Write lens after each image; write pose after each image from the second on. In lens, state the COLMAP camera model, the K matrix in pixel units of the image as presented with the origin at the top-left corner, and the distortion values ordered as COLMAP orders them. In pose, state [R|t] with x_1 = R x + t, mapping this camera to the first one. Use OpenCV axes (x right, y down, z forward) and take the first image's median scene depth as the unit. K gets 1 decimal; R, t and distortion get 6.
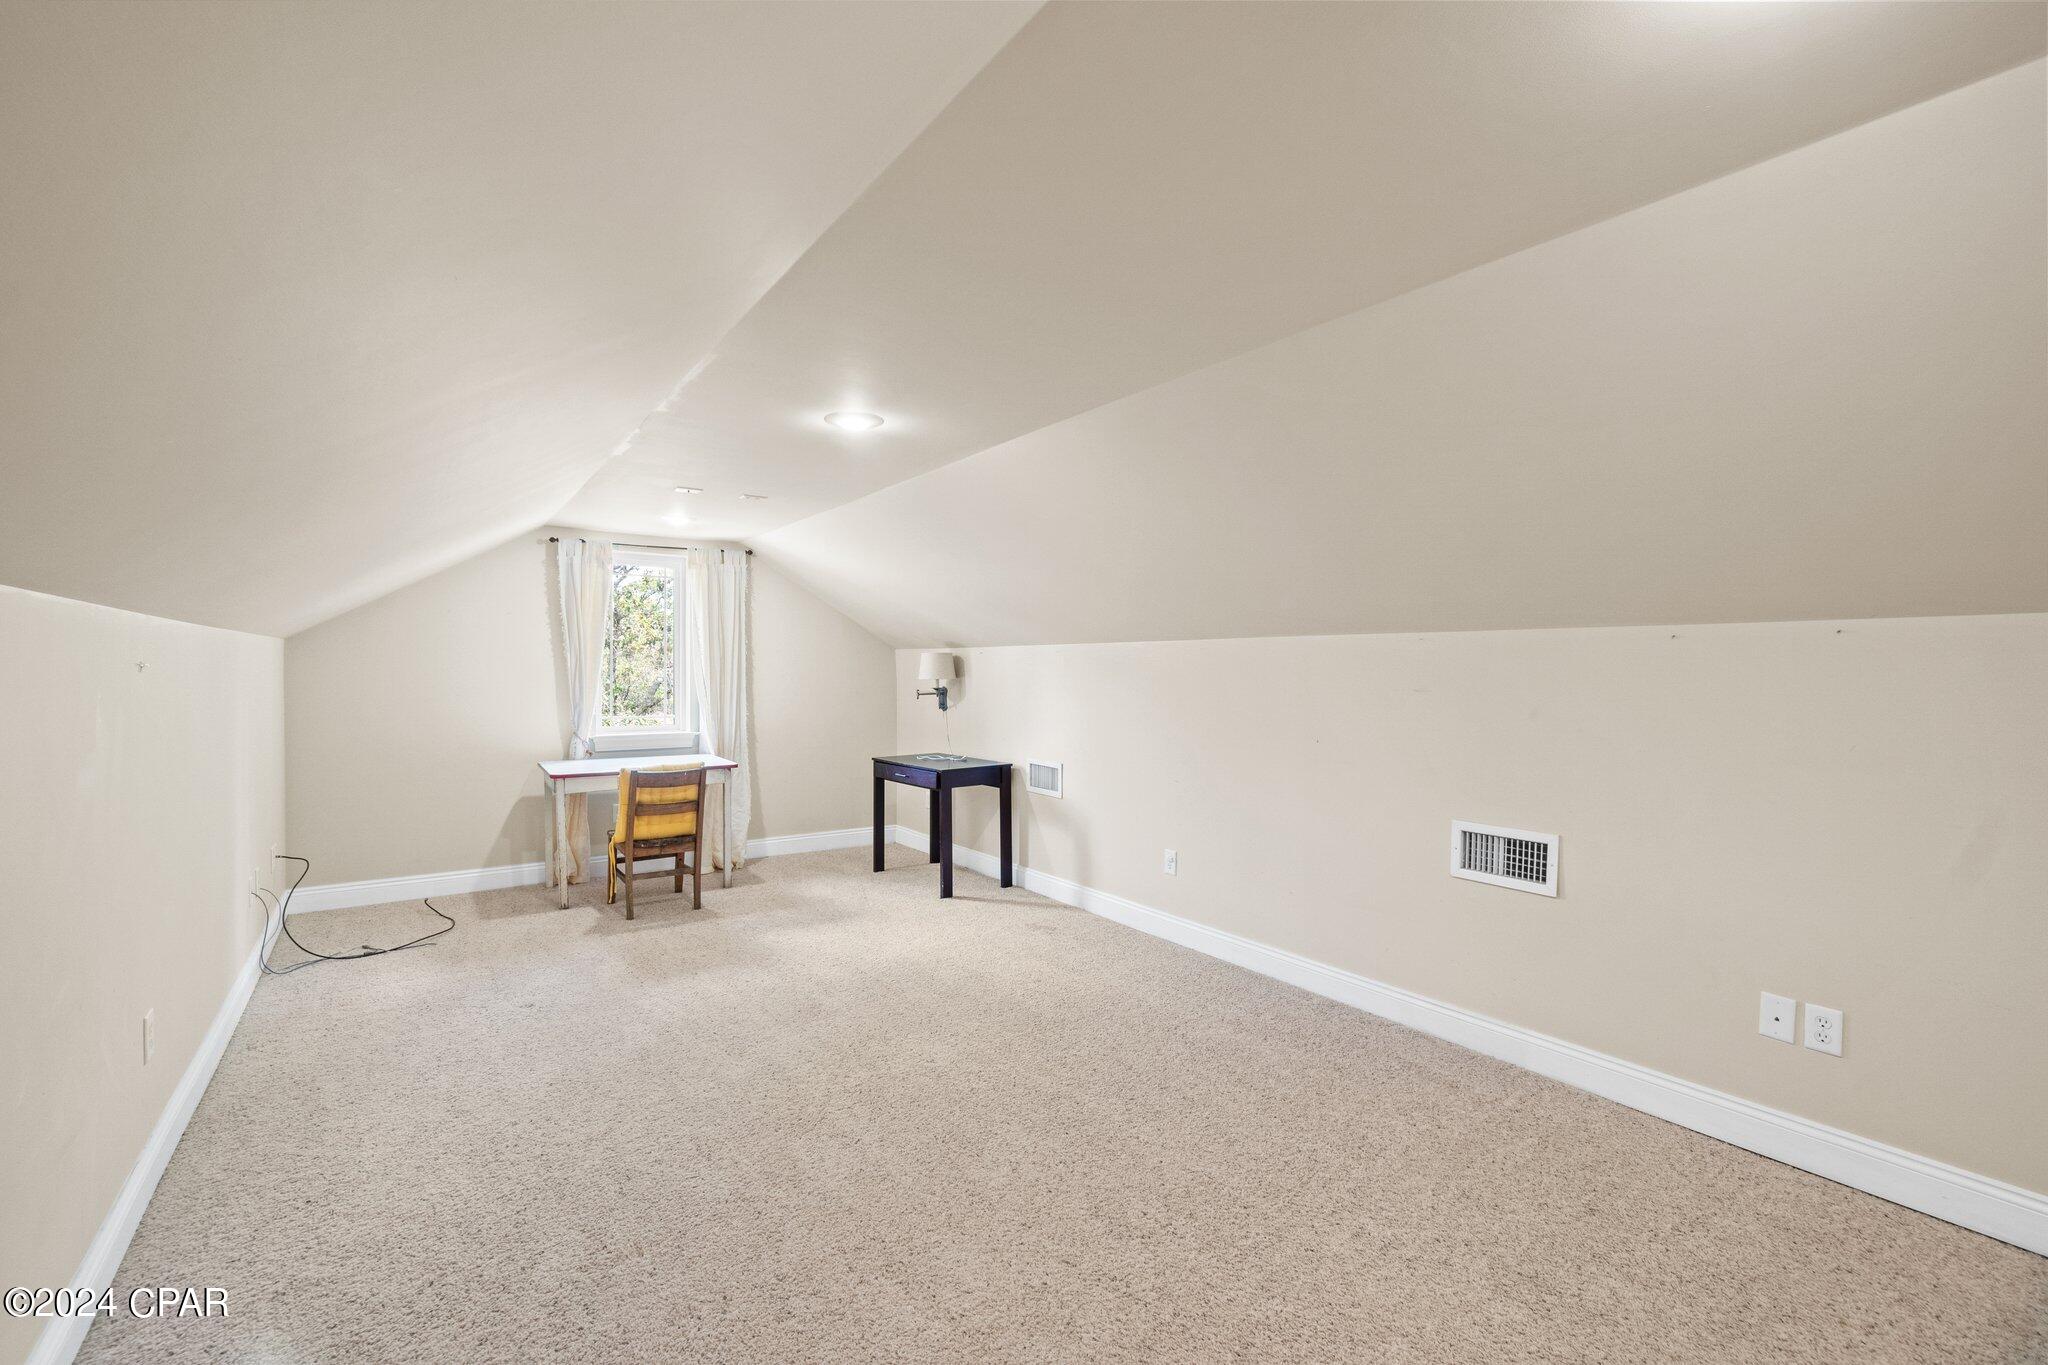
lens RADIAL K [[895.6, 0, 1022.5], [0, 895.6, 659.5], [0, 0, 1]] dist [-0.000956, -0.000021]
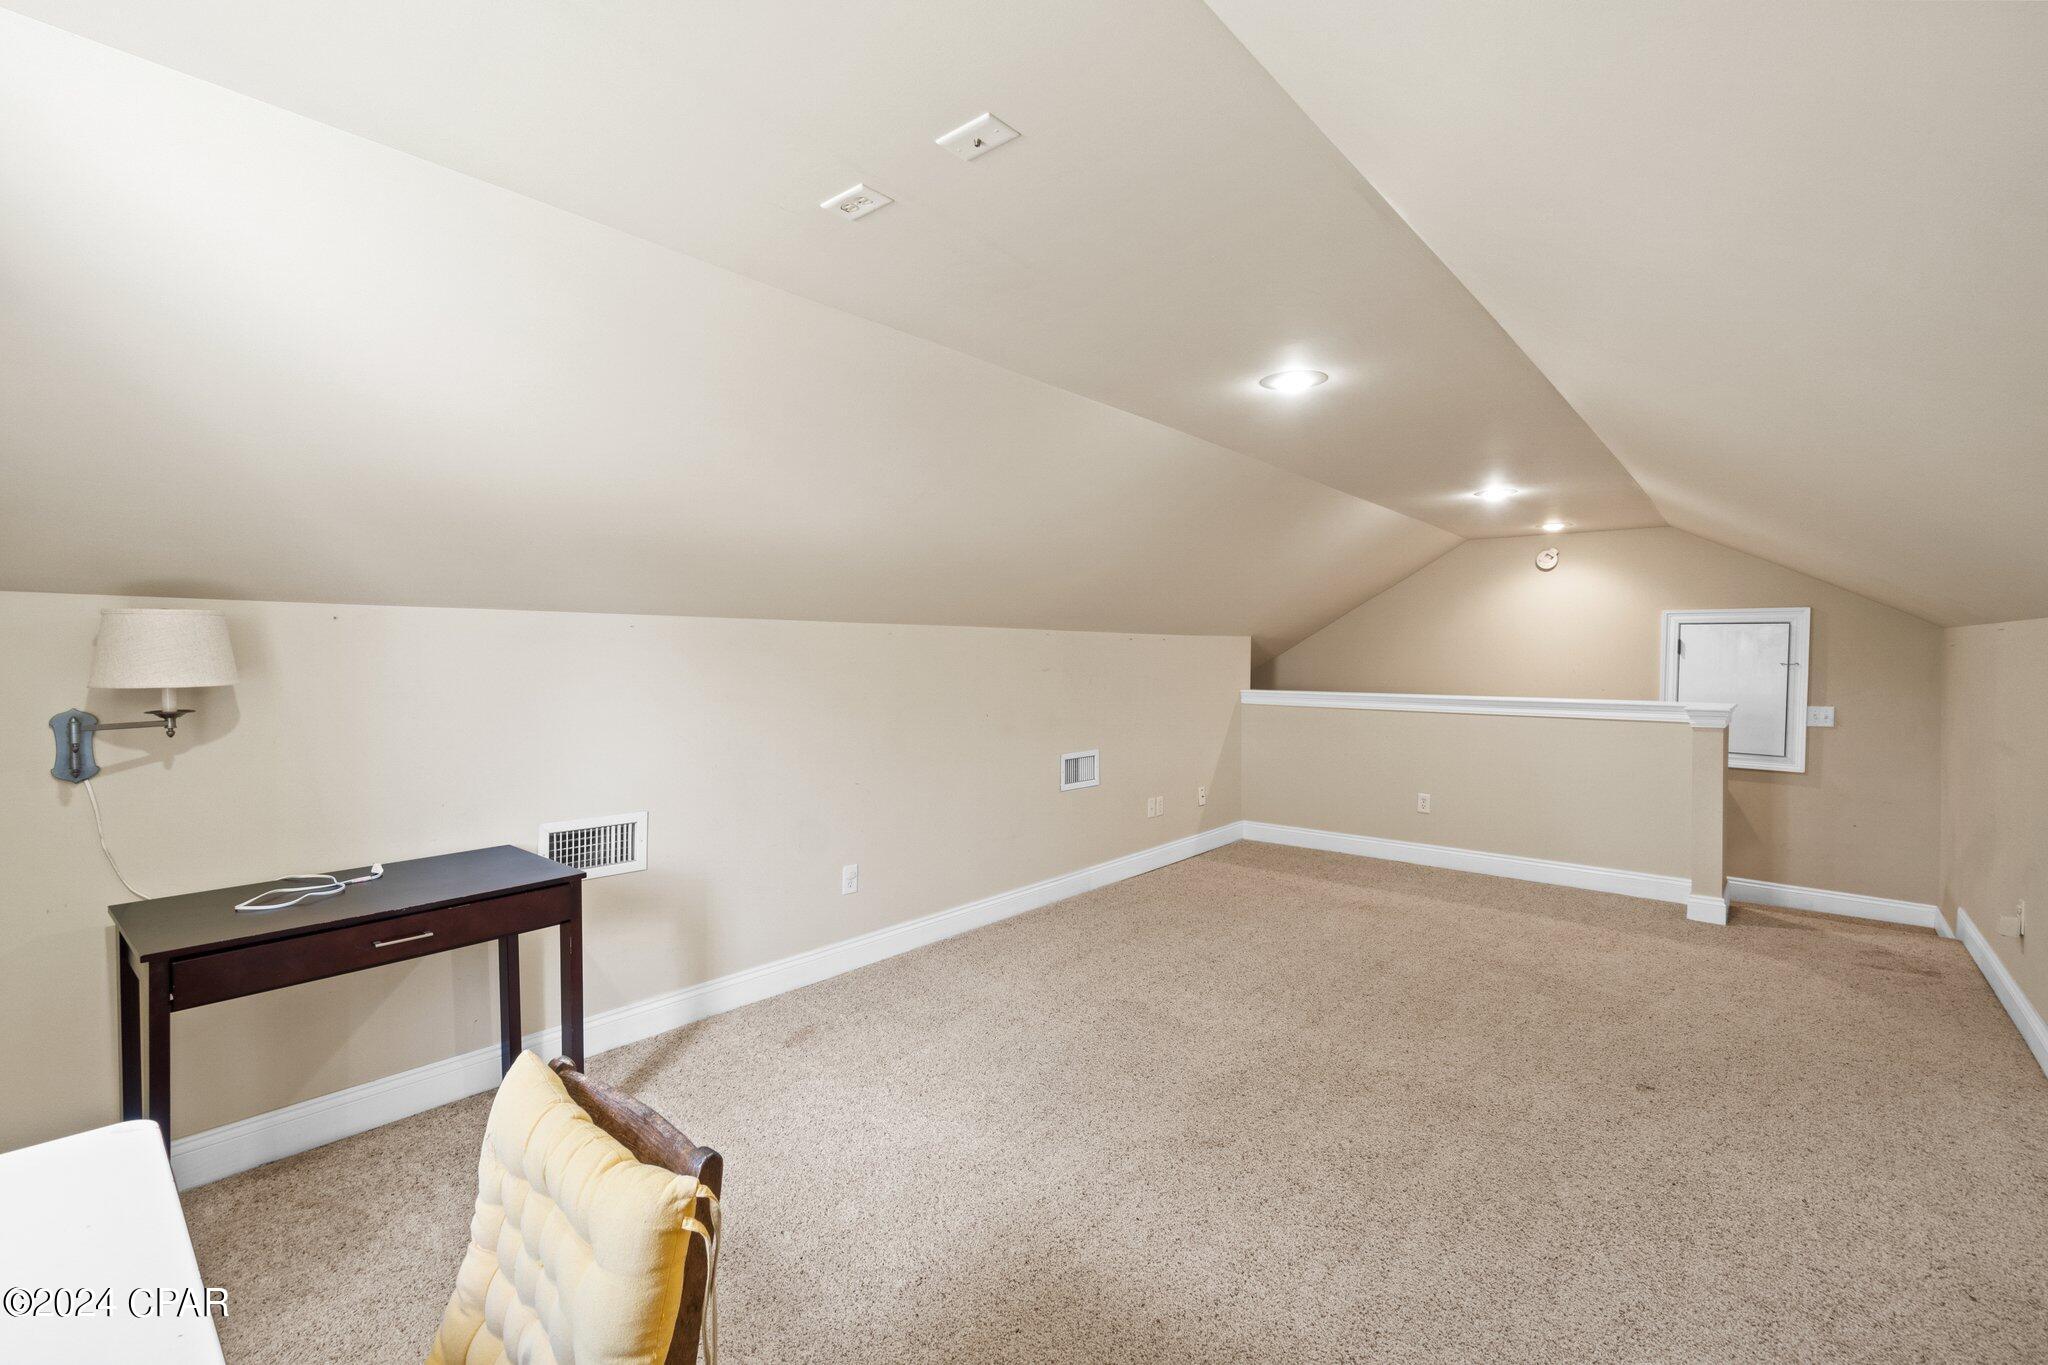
lens RADIAL K [[895.6, 0, 1022.5], [0, 895.6, 659.5], [0, 0, 1]] dist [-0.000956, -0.000021]
pose [[-0.240027, -0.004977, 0.970753, -0.647362], [-0.002322, 0.999987, 0.004552, 0.009813], [-0.970763, -0.001161, -0.240035, 0.952484]]
